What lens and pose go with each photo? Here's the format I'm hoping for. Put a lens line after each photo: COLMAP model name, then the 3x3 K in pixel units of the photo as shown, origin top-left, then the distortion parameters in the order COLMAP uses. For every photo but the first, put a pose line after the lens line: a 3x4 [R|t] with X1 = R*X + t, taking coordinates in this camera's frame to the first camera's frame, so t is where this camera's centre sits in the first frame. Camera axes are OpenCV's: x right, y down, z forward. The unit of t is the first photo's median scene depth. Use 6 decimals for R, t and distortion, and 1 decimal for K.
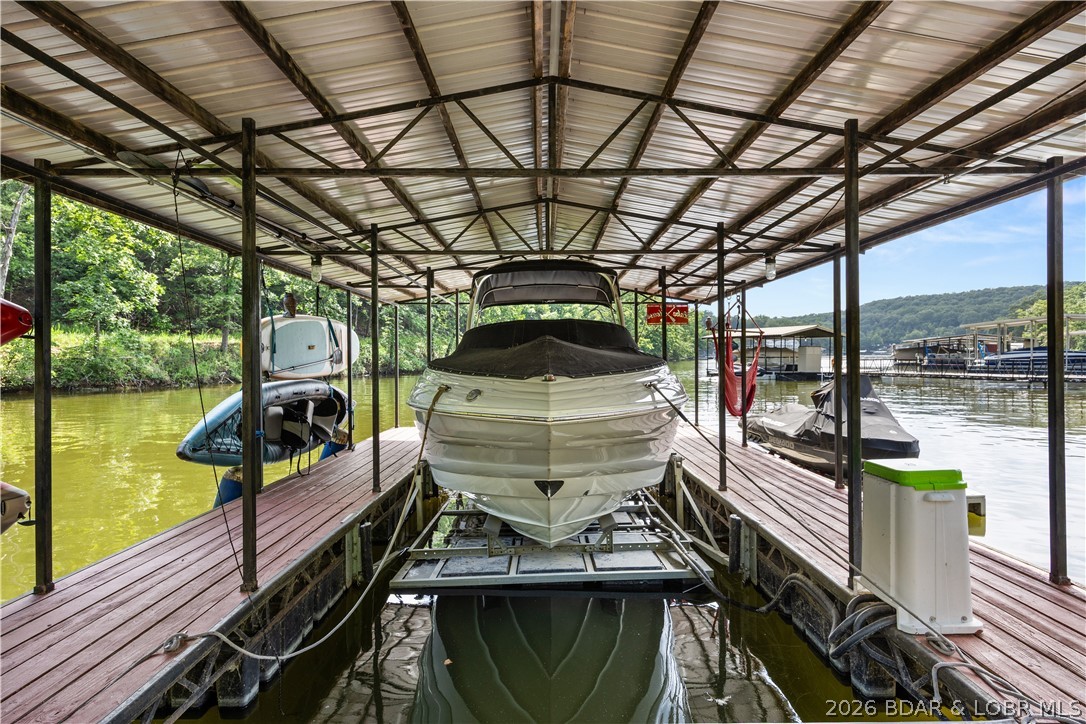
lens RADIAL K [[582.4, 0, 541.6], [0, 582.4, 362.4], [0, 0, 1]] dist [-0.003526, -0.001893]
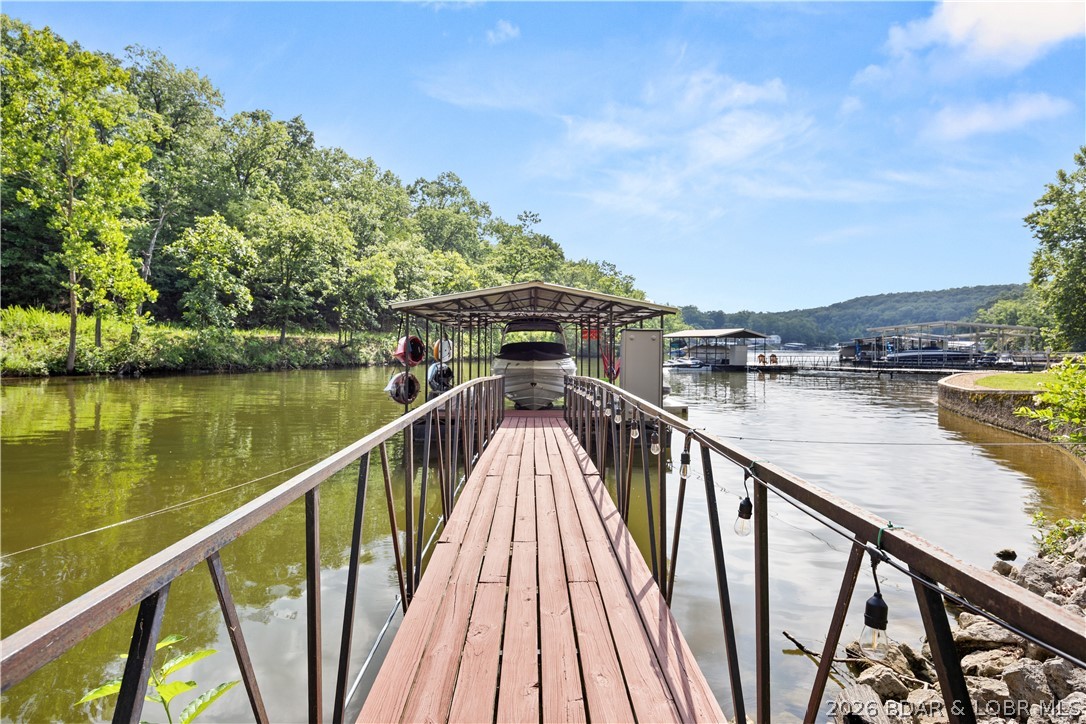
lens RADIAL K [[582.4, 0, 542.9], [0, 582.4, 356.5], [0, 0, 1]] dist [-0.003526, -0.001893]
pose [[0.999715, 0.011602, 0.020885, -0.000236], [-0.011704, 0.999920, 0.004760, -0.002982], [-0.020828, -0.005003, 0.999771, -0.248083]]
